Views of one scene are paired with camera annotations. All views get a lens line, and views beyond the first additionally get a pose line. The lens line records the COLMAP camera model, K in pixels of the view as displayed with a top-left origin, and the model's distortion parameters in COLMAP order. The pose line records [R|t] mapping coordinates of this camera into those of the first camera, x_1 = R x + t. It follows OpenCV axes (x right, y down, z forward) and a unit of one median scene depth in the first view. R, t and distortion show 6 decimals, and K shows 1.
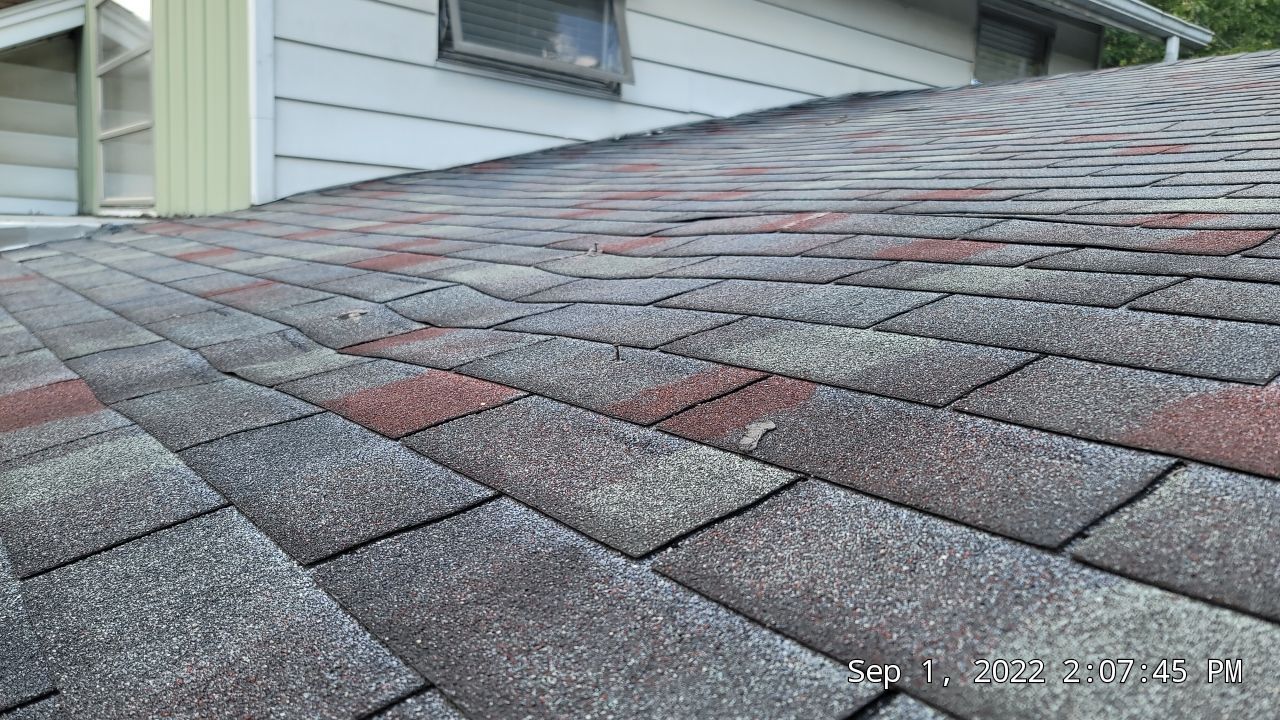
lens RADIAL K [[932.8, 0, 645.3], [0, 932.8, 334.3], [0, 0, 1]] dist [0.081760, -0.055706]
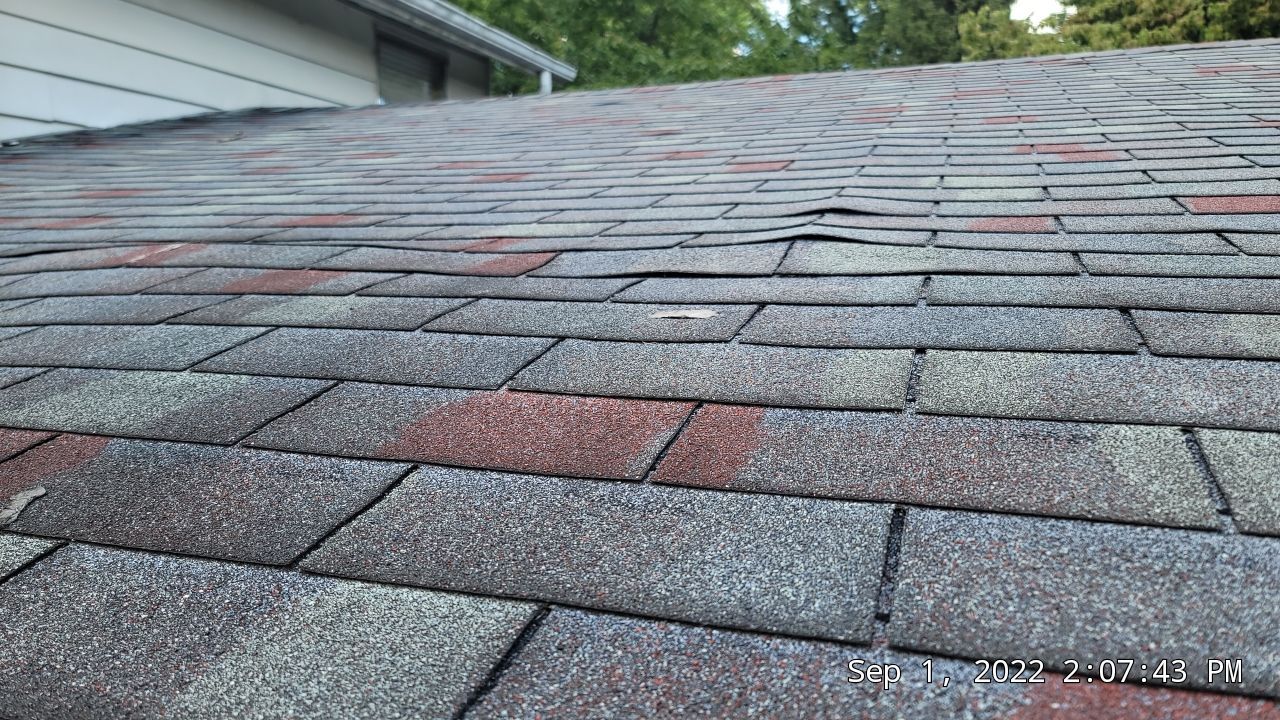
lens RADIAL K [[932.8, 0, 645.3], [0, 932.8, 334.3], [0, 0, 1]] dist [0.081760, -0.055706]
pose [[0.859567, -0.091955, 0.502682, 0.137343], [0.092965, 0.995401, 0.023121, -0.019855], [-0.502497, 0.026858, 0.864162, -0.111617]]
